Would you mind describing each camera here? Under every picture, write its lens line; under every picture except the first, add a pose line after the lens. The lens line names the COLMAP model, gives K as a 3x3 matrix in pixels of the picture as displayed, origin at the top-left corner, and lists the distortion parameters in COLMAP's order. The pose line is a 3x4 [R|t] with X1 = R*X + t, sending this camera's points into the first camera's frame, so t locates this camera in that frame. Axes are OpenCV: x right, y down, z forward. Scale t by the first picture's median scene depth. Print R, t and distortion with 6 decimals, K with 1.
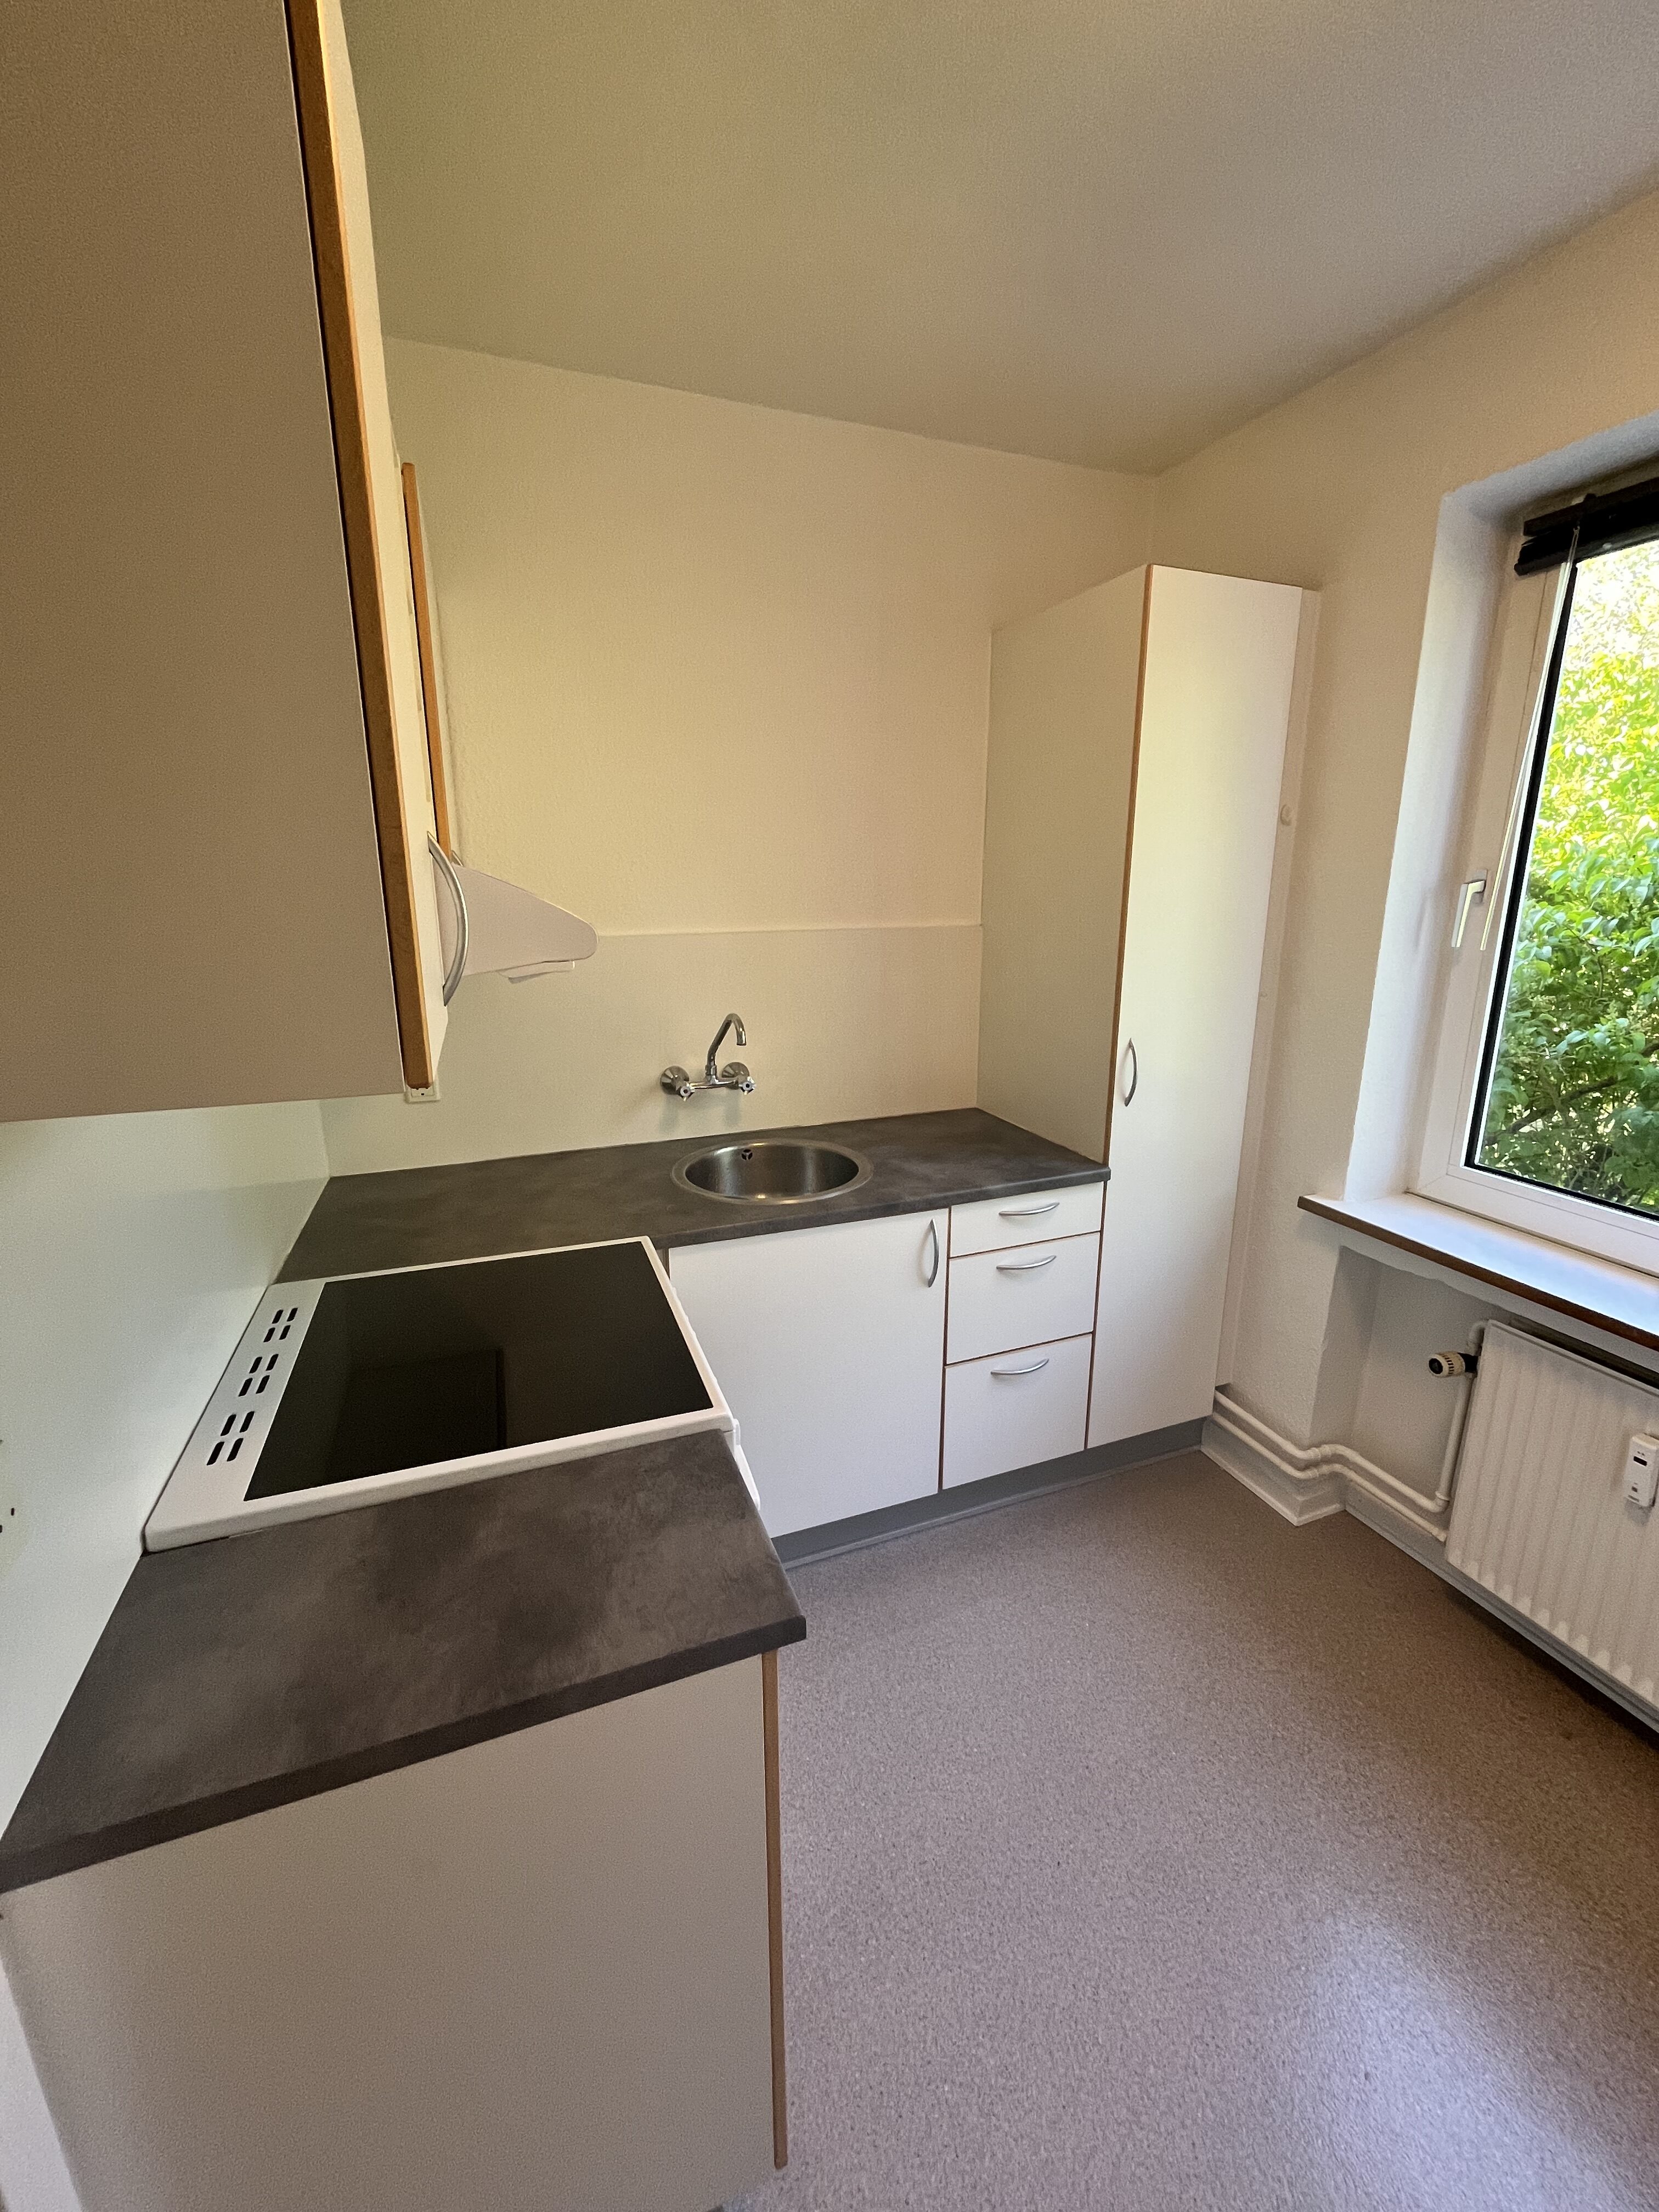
lens RADIAL K [[892.7, 0, 838.5], [0, 892.7, 1101.8], [0, 0, 1]] dist [-0.005061, -0.000250]
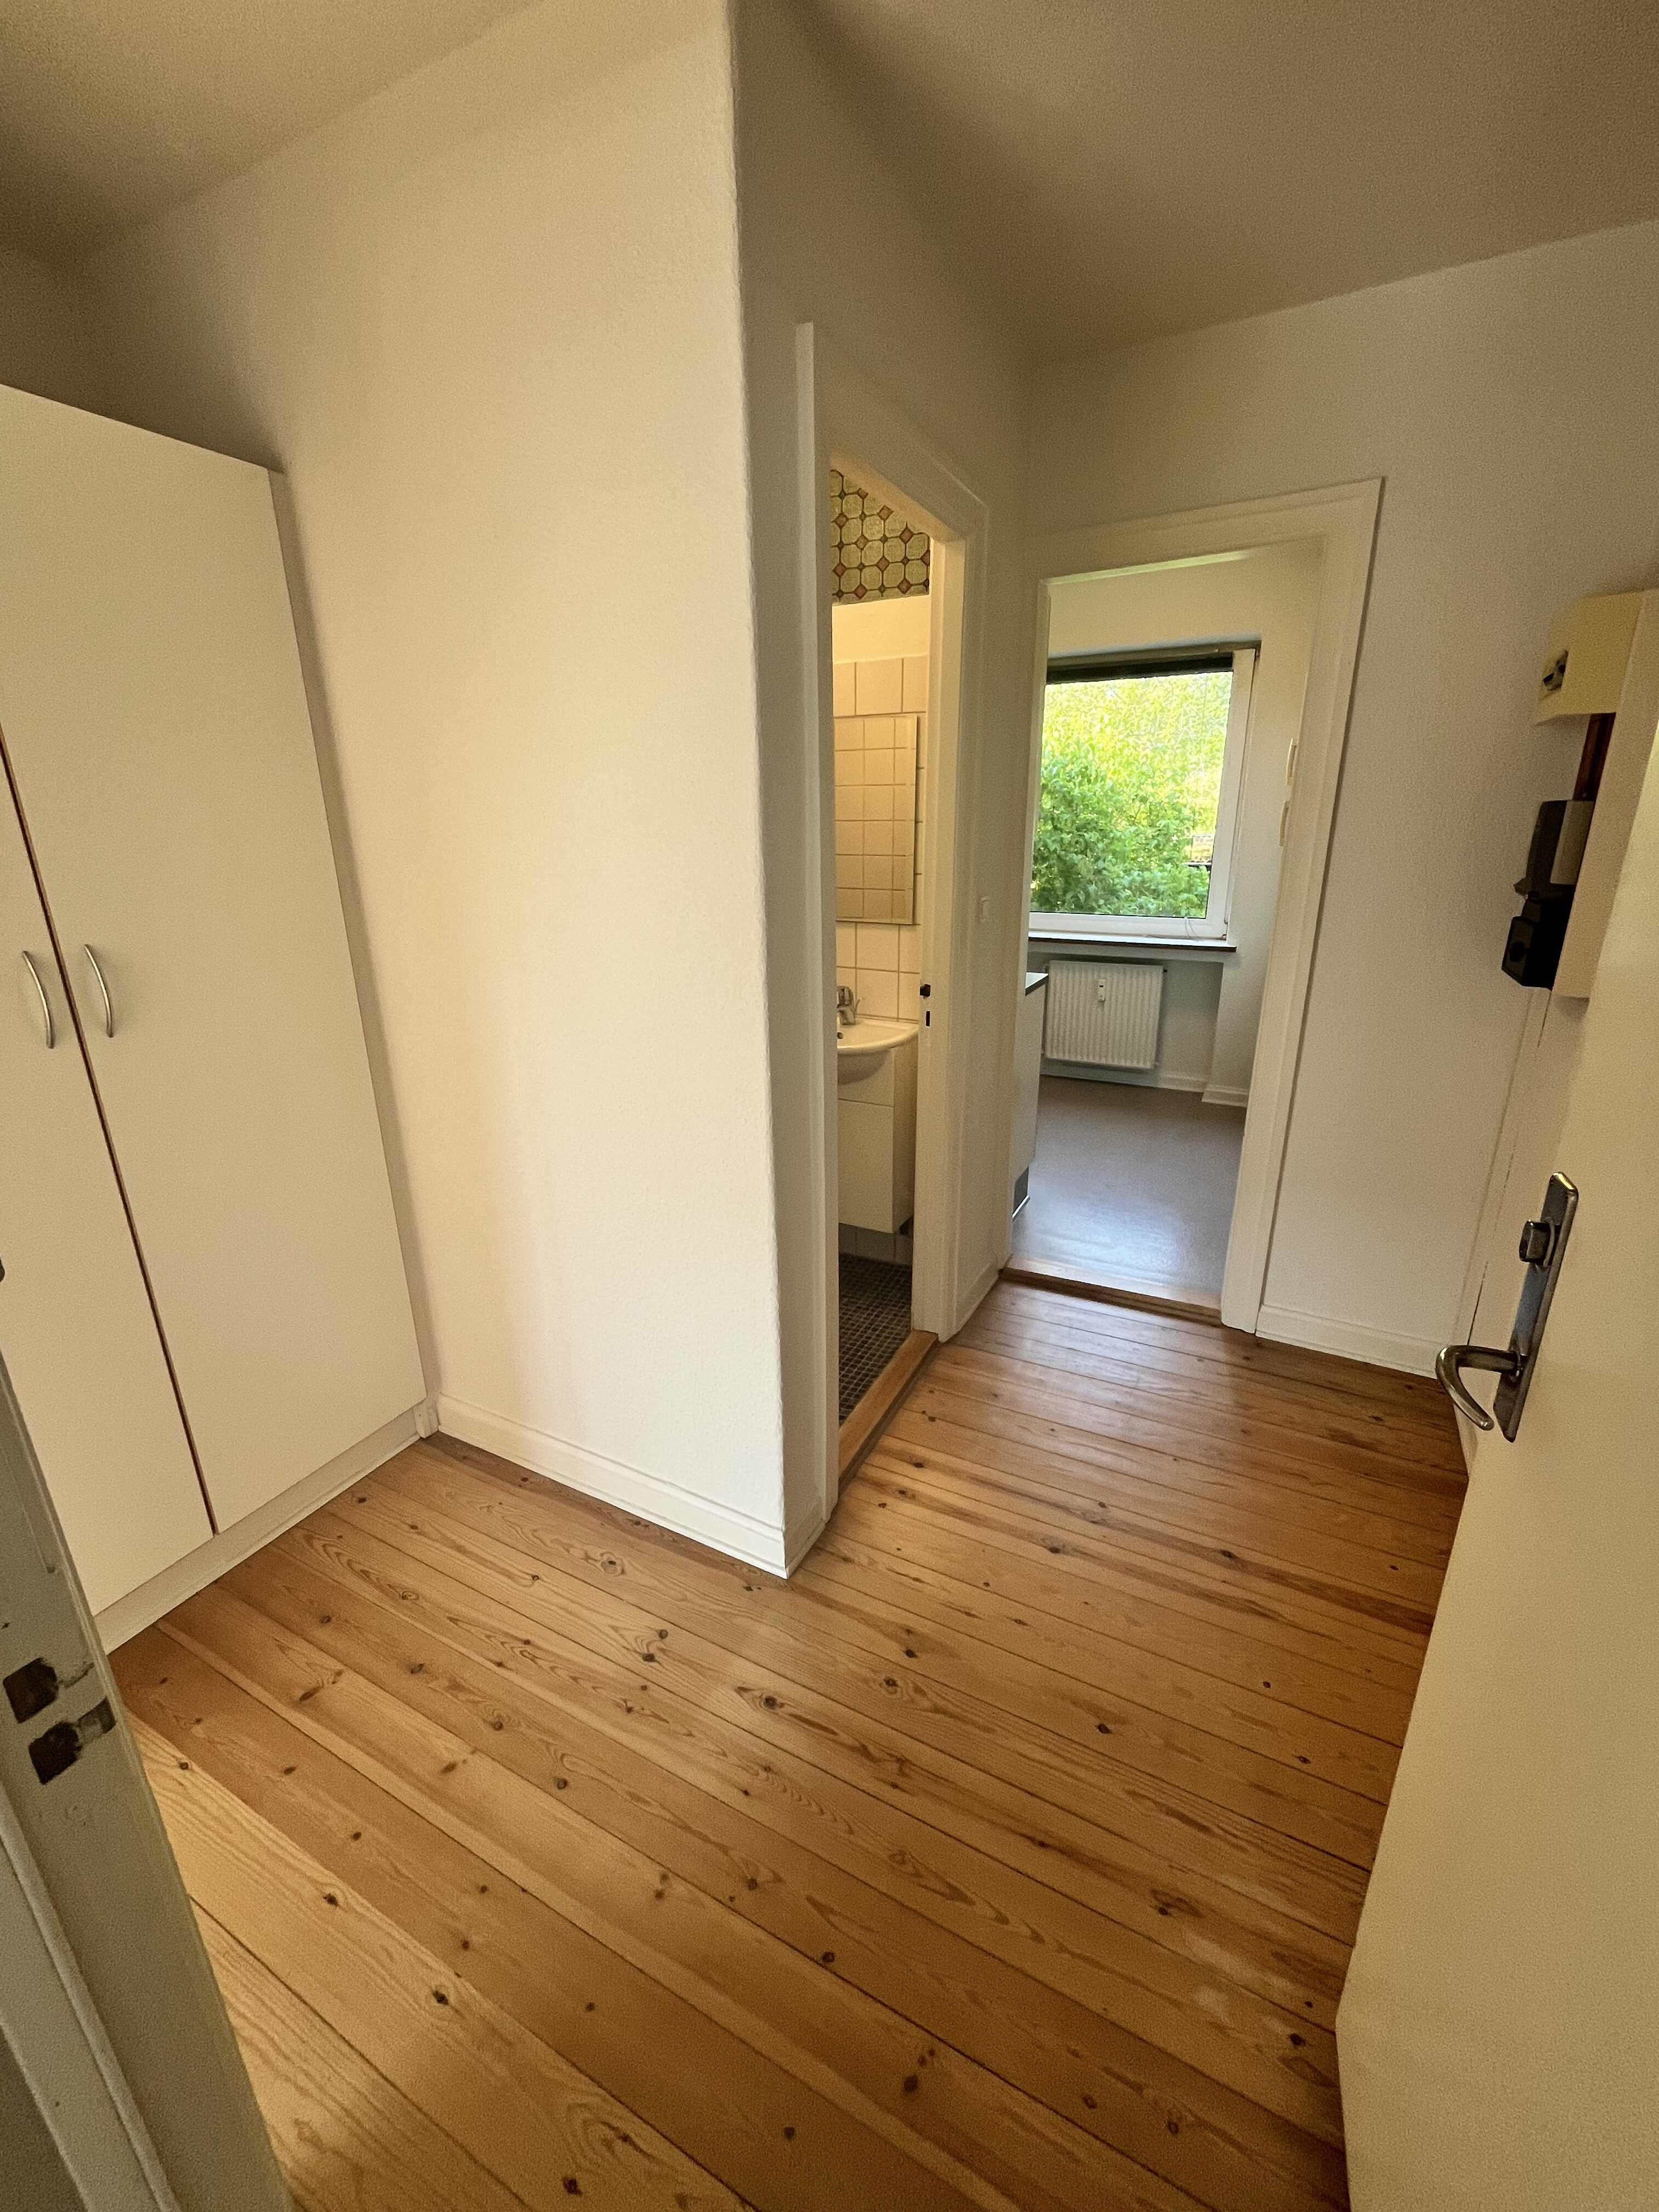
lens RADIAL K [[892.7, 0, 833.5], [0, 892.7, 1097.4], [0, 0, 1]] dist [-0.005061, -0.000250]
pose [[0.749083, -0.203866, 0.630328, -1.446038], [0.168855, 0.978802, 0.115905, 0.201099], [-0.640596, 0.019612, 0.767628, -0.624784]]
